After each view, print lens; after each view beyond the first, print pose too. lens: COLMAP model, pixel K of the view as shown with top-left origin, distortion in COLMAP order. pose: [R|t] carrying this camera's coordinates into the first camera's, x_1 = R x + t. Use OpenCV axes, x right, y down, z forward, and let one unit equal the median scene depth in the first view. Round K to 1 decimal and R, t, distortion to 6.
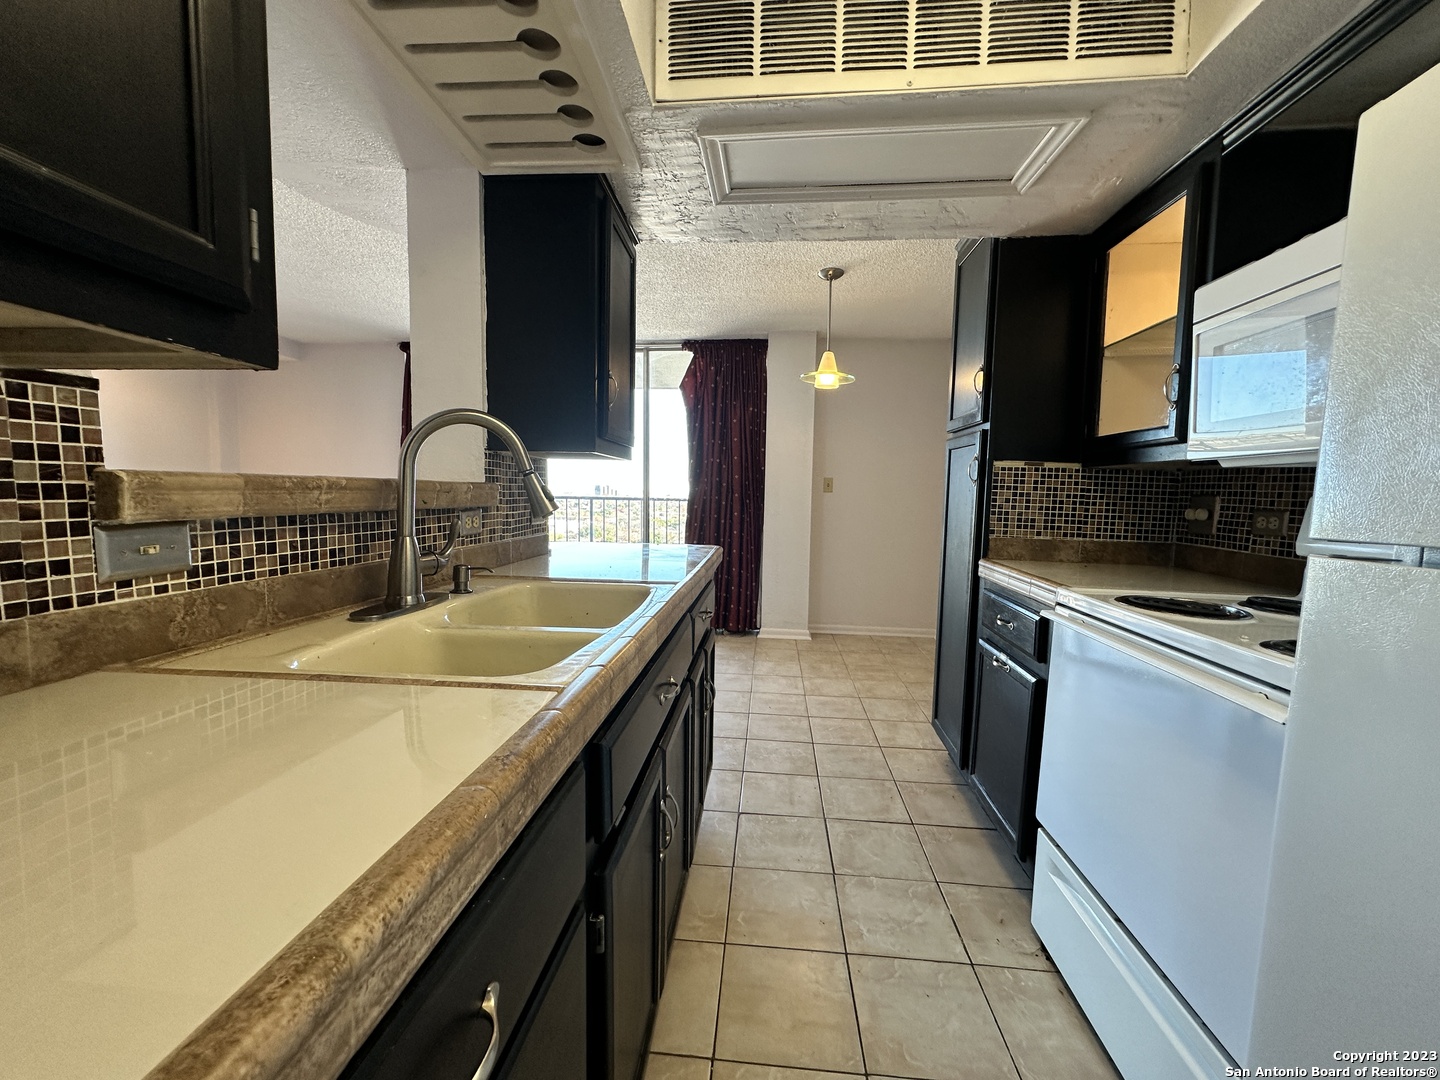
lens RADIAL K [[573.4, 0, 720.0], [0, 573.4, 540.0], [0, 0, 1]] dist [-0.001043, 0.000010]
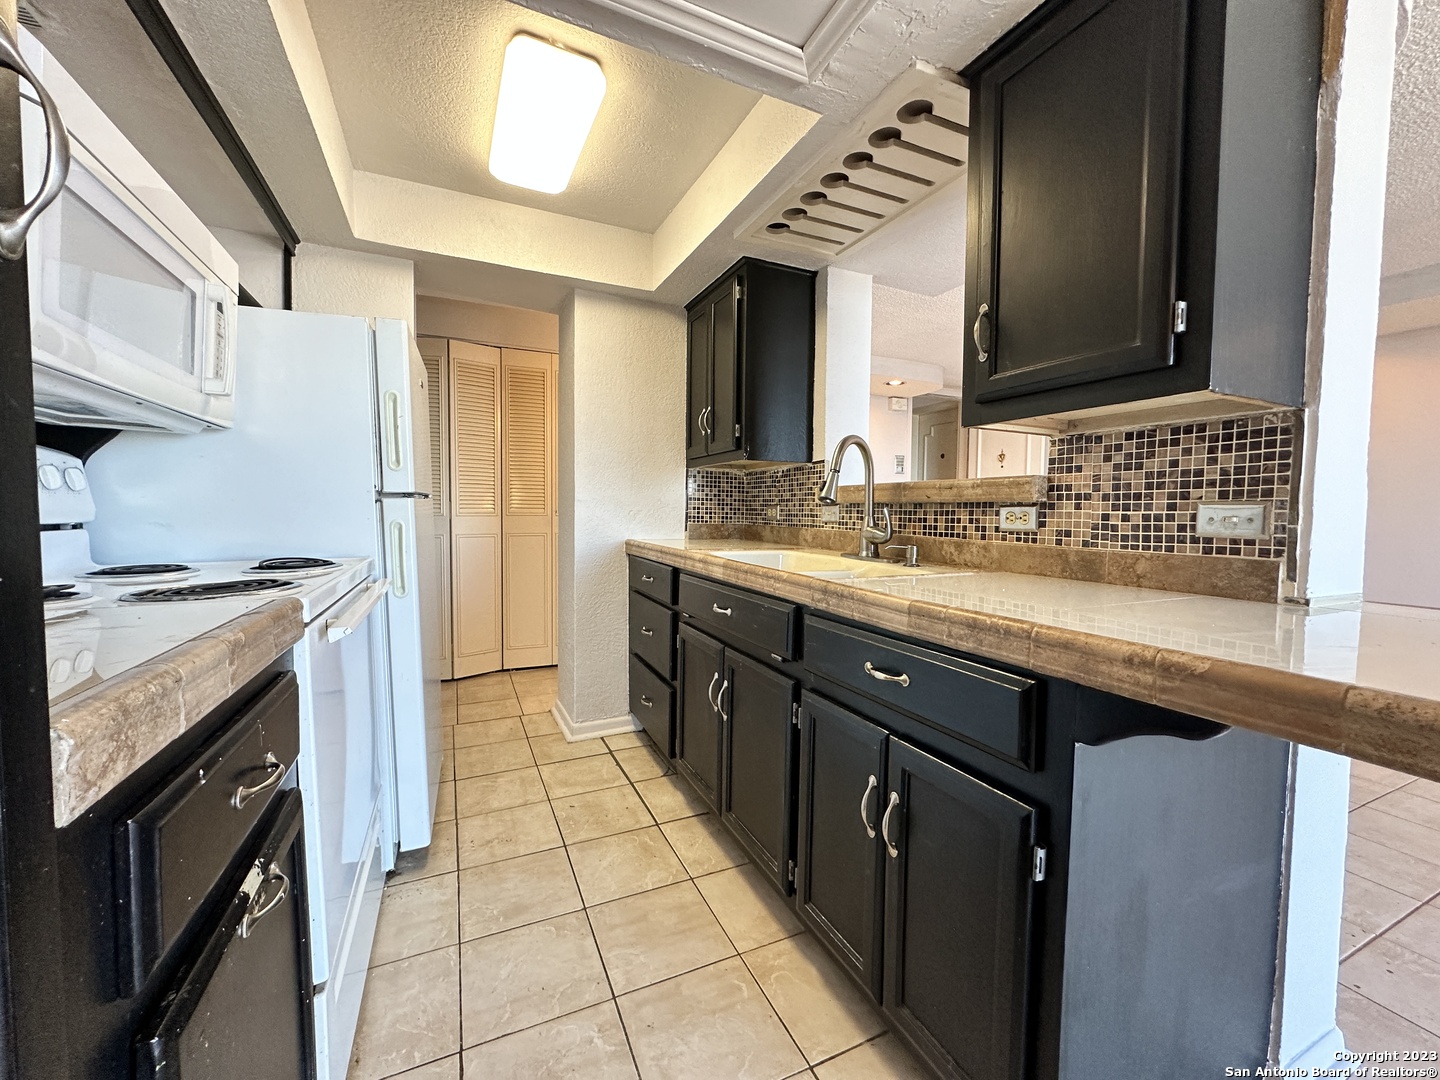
lens RADIAL K [[573.4, 0, 720.0], [0, 573.4, 540.0], [0, 0, 1]] dist [-0.001043, 0.000010]
pose [[-0.867967, 0.003520, -0.496609, 0.638995], [-0.062965, 0.991125, 0.117075, -0.103917], [0.492614, 0.132886, -0.860043, 2.172011]]
